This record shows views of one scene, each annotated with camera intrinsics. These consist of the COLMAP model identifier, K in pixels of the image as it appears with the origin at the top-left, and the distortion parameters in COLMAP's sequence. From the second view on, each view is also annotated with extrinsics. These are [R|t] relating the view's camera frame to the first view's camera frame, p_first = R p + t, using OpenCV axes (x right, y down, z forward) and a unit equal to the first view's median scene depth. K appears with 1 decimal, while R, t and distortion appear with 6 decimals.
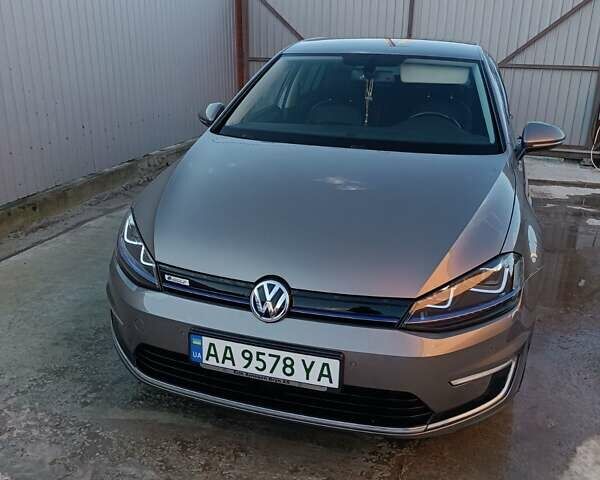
lens RADIAL K [[591.7, 0, 300.5], [0, 591.7, 238.2], [0, 0, 1]] dist [0.059211, 0.000000]
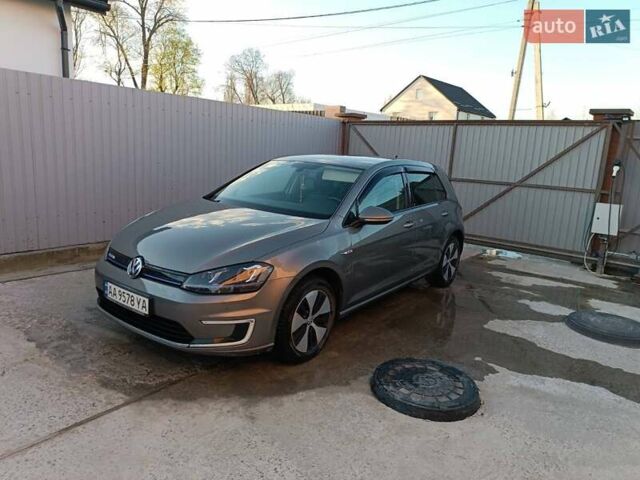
lens RADIAL K [[472.9, 0, 308.3], [0, 472.9, 238.6], [0, 0, 1]] dist [0.047775, -0.001825]
pose [[0.927286, 0.104594, -0.359446, 0.997819], [-0.161285, 0.978114, -0.131457, 0.118696], [0.337829, 0.179872, 0.923860, -0.288477]]
